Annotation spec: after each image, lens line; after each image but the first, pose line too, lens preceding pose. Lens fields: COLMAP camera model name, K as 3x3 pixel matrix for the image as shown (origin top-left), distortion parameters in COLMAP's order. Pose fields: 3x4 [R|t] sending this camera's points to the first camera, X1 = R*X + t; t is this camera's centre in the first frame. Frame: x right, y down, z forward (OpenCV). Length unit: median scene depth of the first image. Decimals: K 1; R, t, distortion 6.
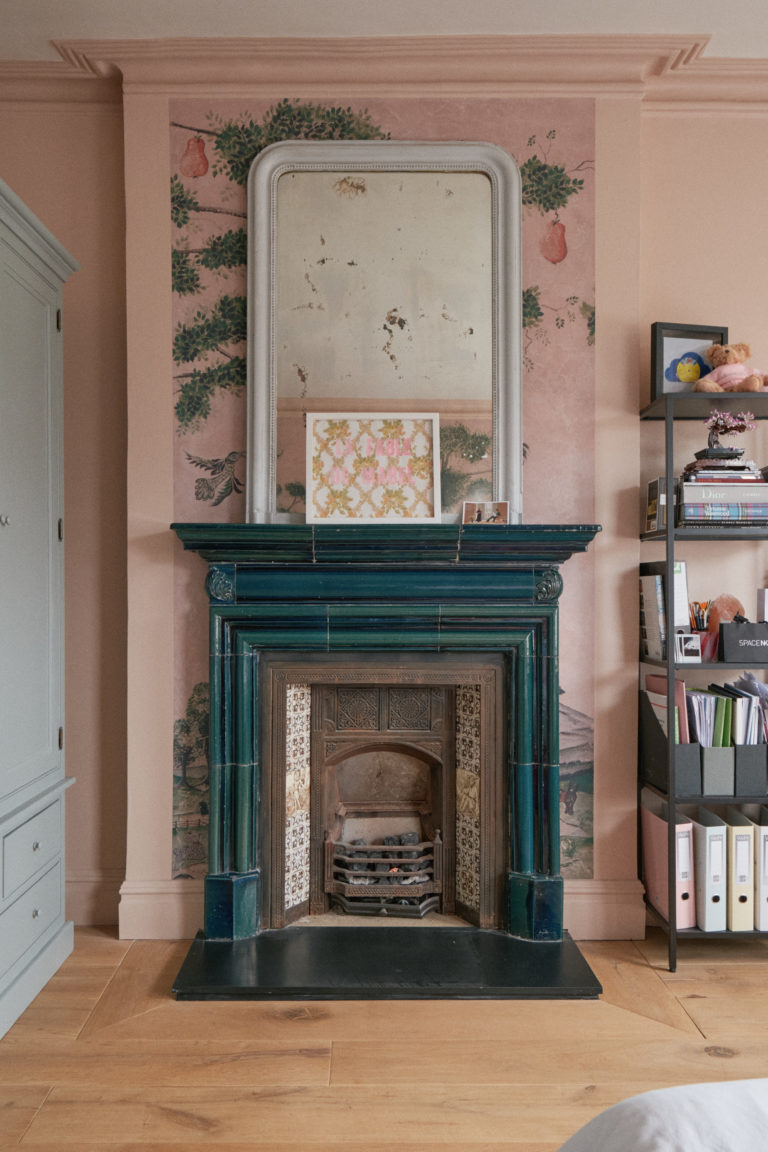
lens RADIAL K [[892.2, 0, 380.1], [0, 892.2, 601.4], [0, 0, 1]] dist [0.000417, -0.001044]
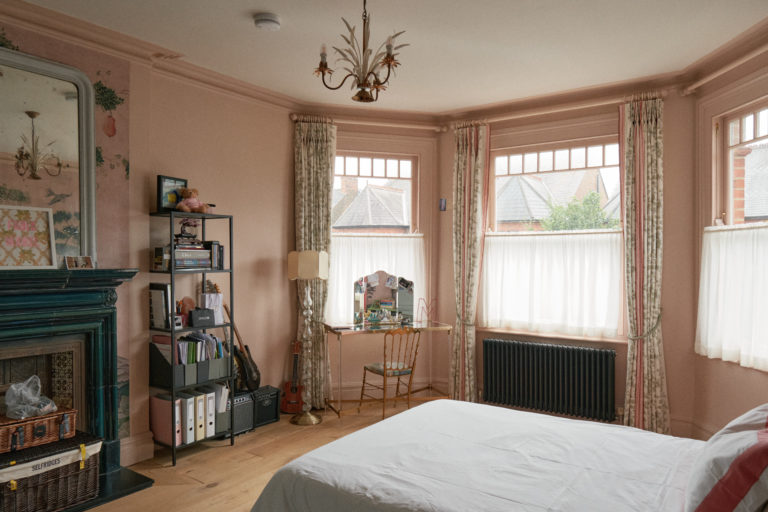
lens RADIAL K [[541.1, 0, 383.7], [0, 541.1, 264.5], [0, 0, 1]] dist [-0.003992, -0.003270]
pose [[0.586637, -0.010352, 0.809783, -0.437560], [-0.000160, 0.999917, 0.012898, -0.107810], [-0.809850, -0.007696, 0.586587, -0.220408]]
